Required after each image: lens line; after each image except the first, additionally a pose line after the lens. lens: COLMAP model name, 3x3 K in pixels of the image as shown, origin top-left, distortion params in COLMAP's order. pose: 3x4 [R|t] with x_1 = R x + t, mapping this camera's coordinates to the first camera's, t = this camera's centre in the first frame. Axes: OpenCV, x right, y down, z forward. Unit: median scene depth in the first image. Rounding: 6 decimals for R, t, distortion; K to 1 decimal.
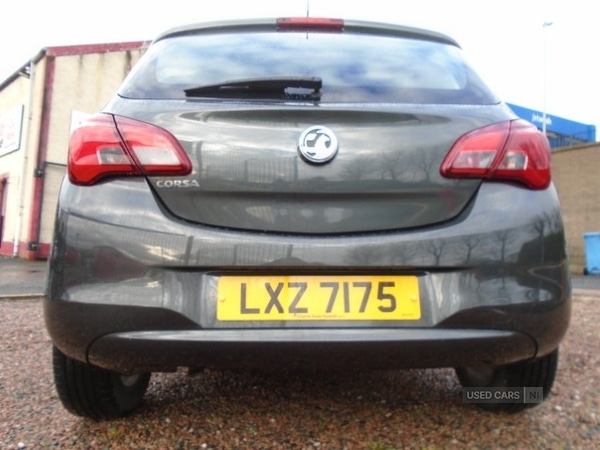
lens RADIAL K [[457.0, 0, 300.0], [0, 457.0, 225.0], [0, 0, 1]] dist [-0.019449, 0.006051]
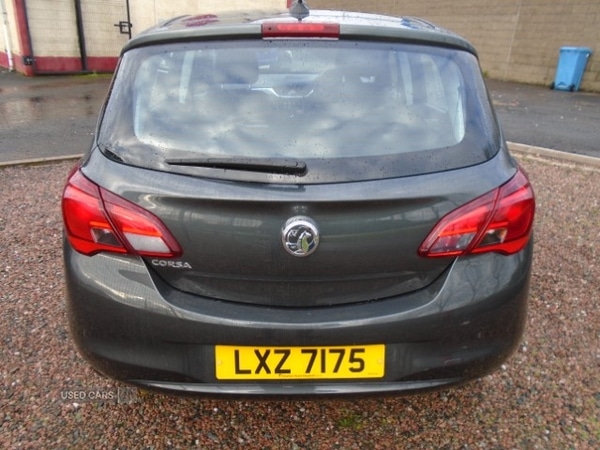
lens RADIAL K [[457.0, 0, 300.0], [0, 457.0, 225.0], [0, 0, 1]] dist [-0.019449, 0.006051]
pose [[0.999732, 0.013457, -0.018818, 0.058593], [-0.003885, 0.899514, 0.436874, -0.680451], [0.022806, -0.436684, 0.899326, 0.079239]]
